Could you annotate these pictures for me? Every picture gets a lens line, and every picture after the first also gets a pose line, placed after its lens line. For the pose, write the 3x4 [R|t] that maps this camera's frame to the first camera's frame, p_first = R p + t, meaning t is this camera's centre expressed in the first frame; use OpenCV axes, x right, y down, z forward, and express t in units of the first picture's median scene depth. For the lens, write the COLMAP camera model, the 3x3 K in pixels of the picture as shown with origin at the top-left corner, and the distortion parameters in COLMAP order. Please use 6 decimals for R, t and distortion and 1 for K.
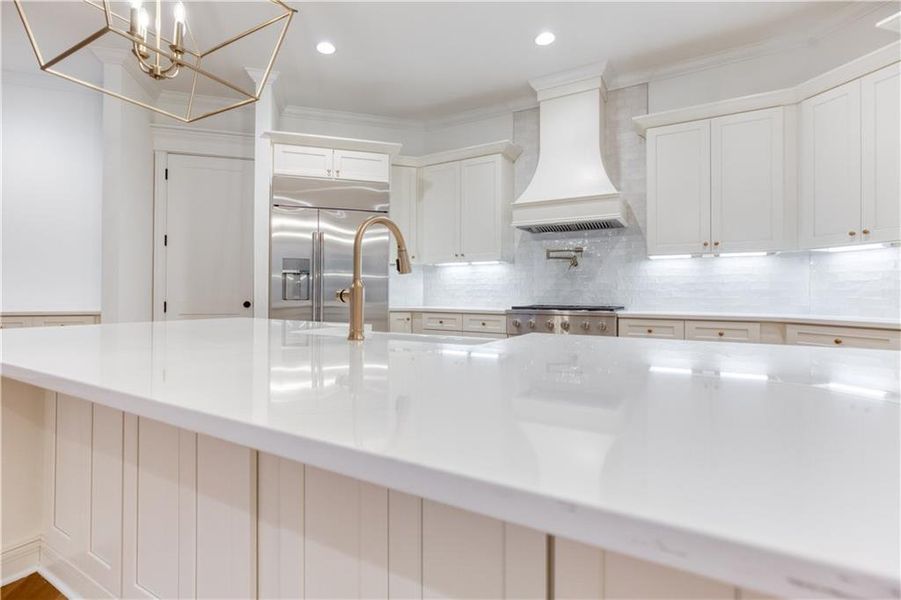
lens RADIAL K [[410.4, 0, 451.9], [0, 410.4, 291.8], [0, 0, 1]] dist [-0.010869, 0.000567]
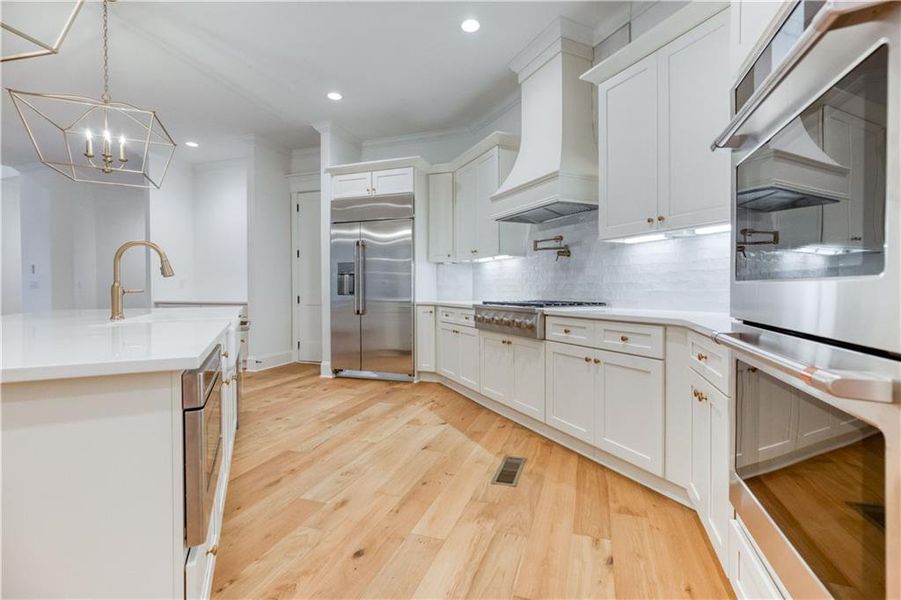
lens RADIAL K [[410.4, 0, 453.4], [0, 410.4, 293.8], [0, 0, 1]] dist [-0.010869, 0.000567]
pose [[0.815733, -0.001891, -0.578426, 0.629537], [0.010732, 0.999872, 0.011867, 0.004908], [0.578330, -0.015888, 0.815648, 0.140206]]
